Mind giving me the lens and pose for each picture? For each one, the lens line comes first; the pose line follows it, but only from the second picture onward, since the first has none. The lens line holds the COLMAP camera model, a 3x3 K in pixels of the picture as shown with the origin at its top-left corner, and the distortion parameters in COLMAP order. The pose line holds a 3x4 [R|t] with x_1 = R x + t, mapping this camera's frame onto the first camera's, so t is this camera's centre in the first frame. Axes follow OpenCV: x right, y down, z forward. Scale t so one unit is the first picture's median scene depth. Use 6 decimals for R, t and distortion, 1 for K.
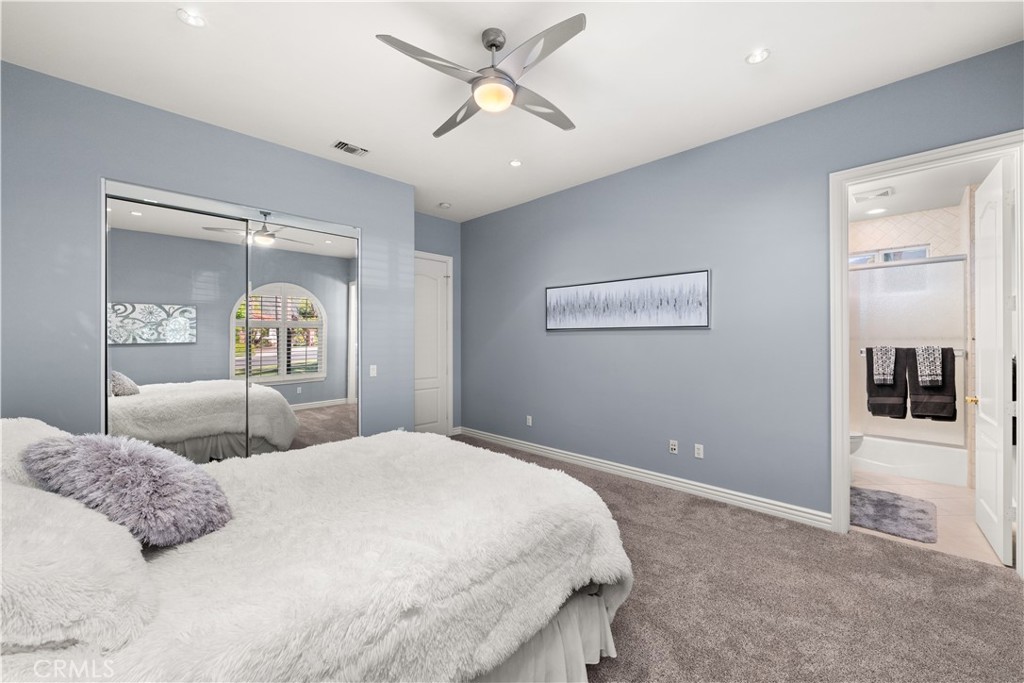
lens RADIAL K [[399.3, 0, 512.9], [0, 399.3, 342.8], [0, 0, 1]] dist [-0.009839, -0.000759]
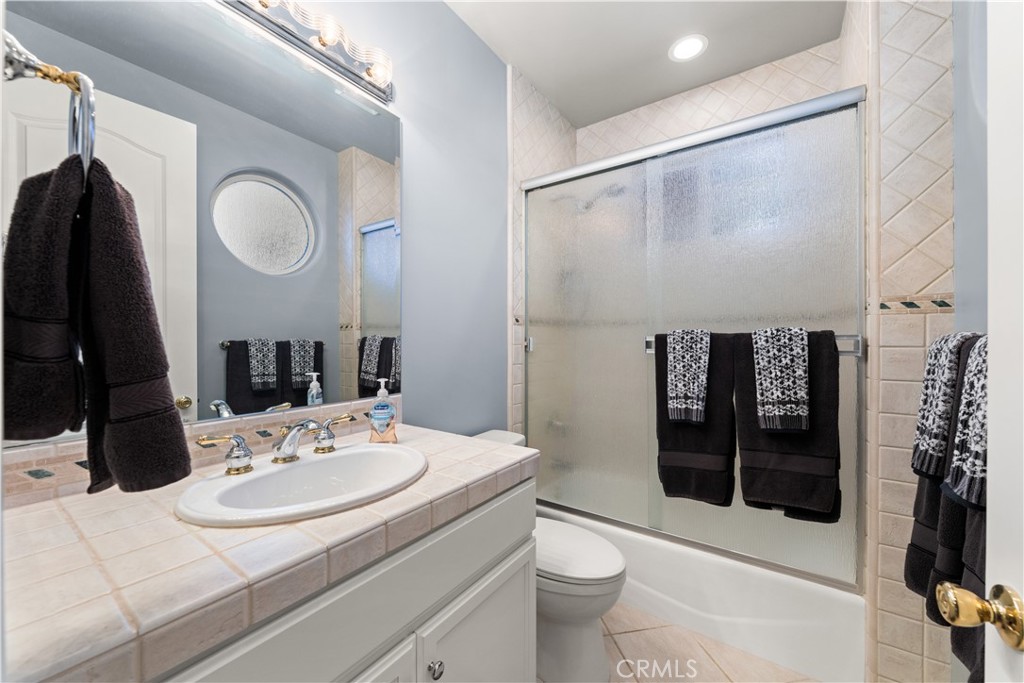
lens RADIAL K [[399.3, 0, 509.1], [0, 399.3, 345.8], [0, 0, 1]] dist [-0.009839, -0.000759]
pose [[0.978867, -0.000185, 0.204500, 0.701950], [-0.001623, 0.999961, 0.008674, 0.023482], [-0.204493, -0.008822, 0.978828, 0.661107]]
